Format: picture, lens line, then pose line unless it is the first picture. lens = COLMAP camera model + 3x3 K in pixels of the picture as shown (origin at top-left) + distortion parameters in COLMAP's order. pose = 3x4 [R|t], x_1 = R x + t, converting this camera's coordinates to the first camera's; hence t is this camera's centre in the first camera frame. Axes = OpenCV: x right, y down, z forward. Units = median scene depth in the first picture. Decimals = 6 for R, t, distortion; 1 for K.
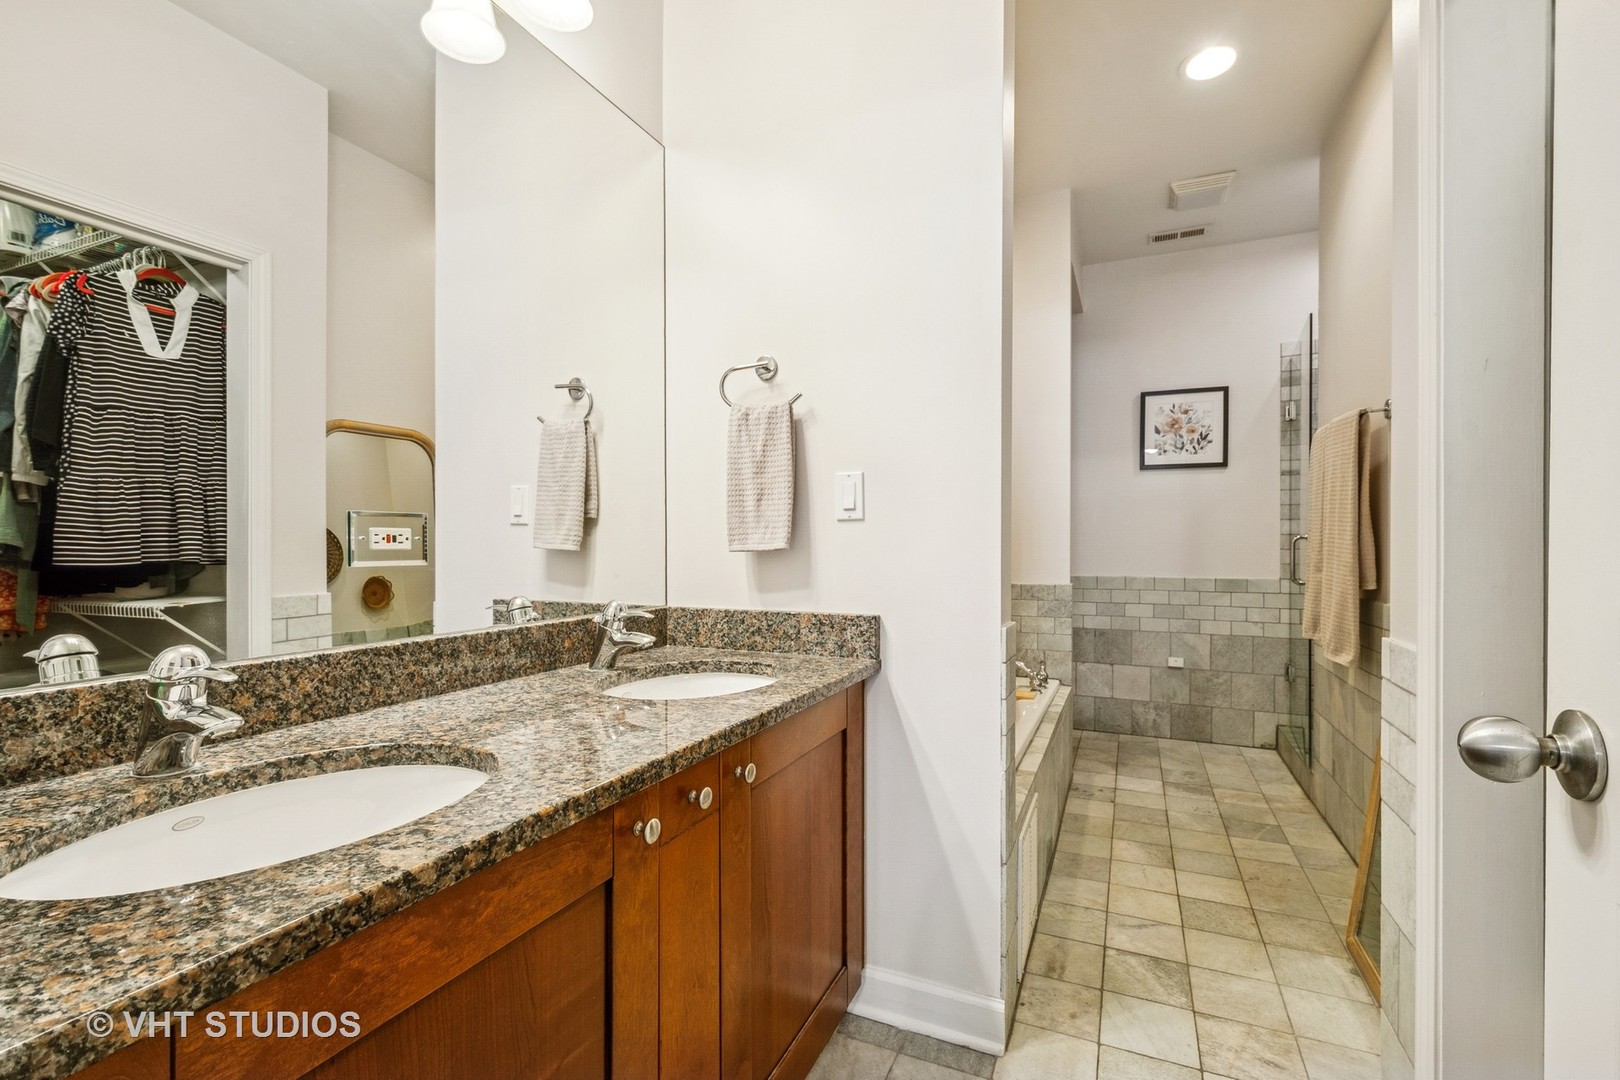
lens RADIAL K [[715.2, 0, 811.8], [0, 715.2, 544.9], [0, 0, 1]] dist [0.003167, 0.000419]
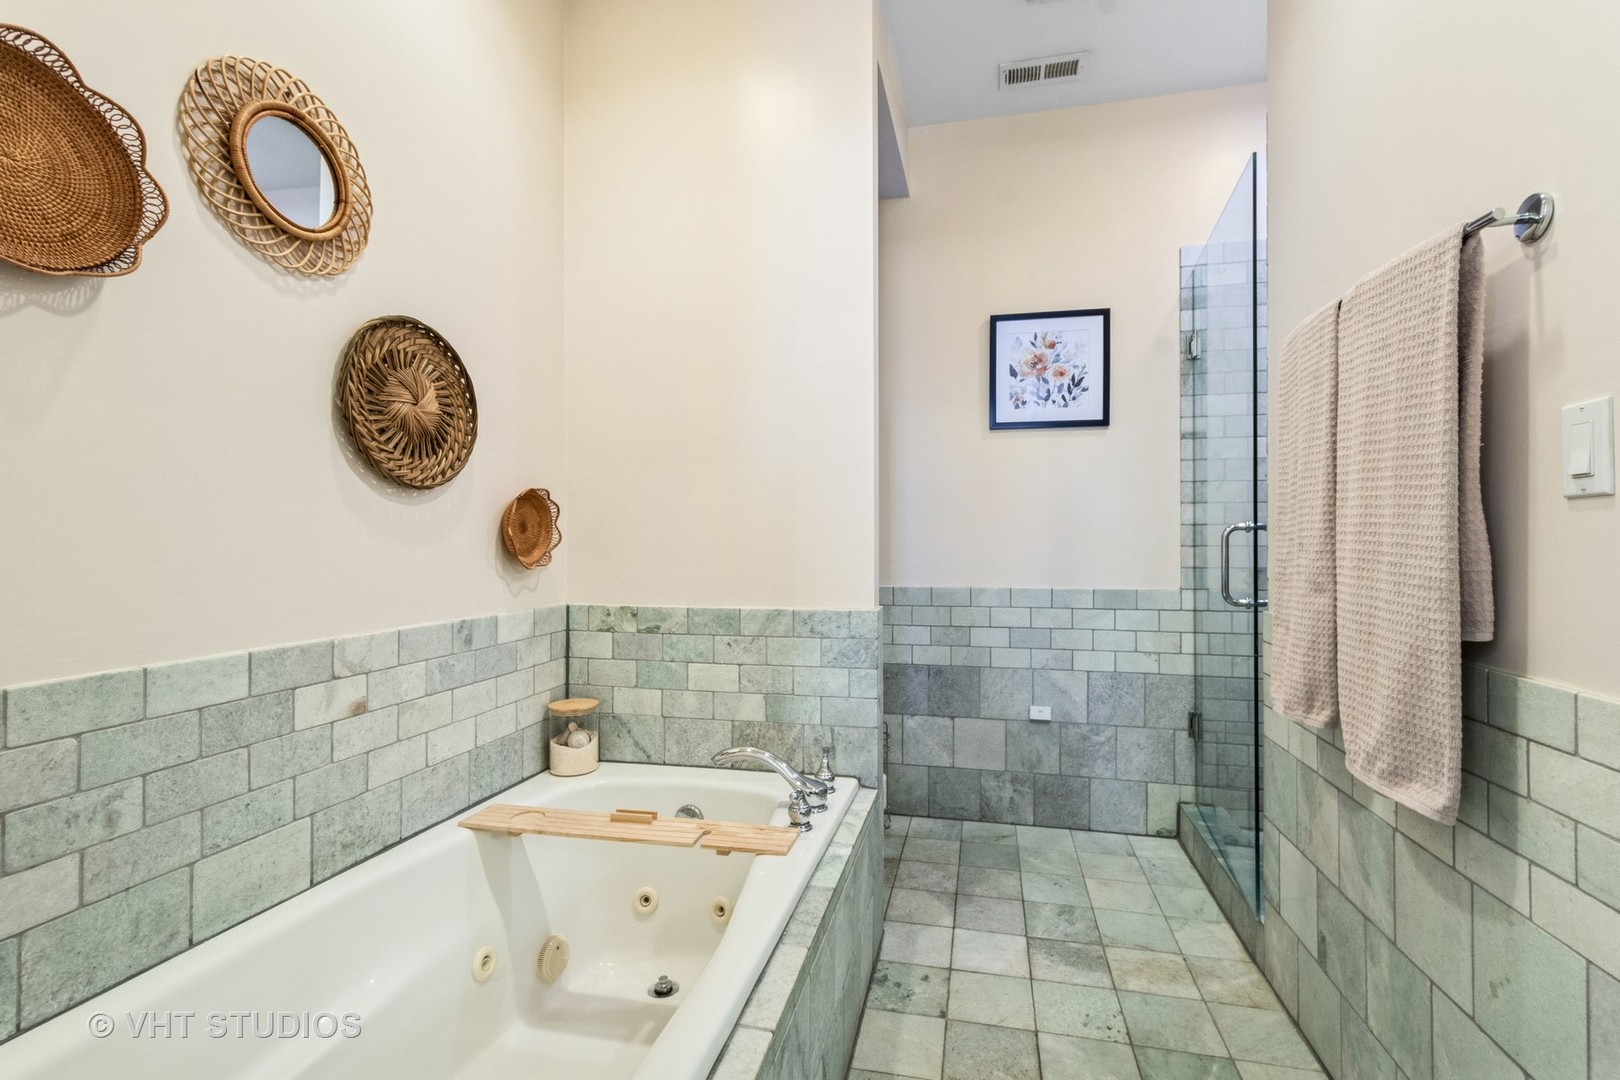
lens RADIAL K [[715.2, 0, 813.2], [0, 715.2, 533.9], [0, 0, 1]] dist [0.003167, 0.000419]
pose [[0.983264, -0.000881, 0.182184, 0.177882], [0.002677, 0.999950, -0.009613, 0.000054], [-0.182167, 0.009940, 0.983217, 0.380722]]
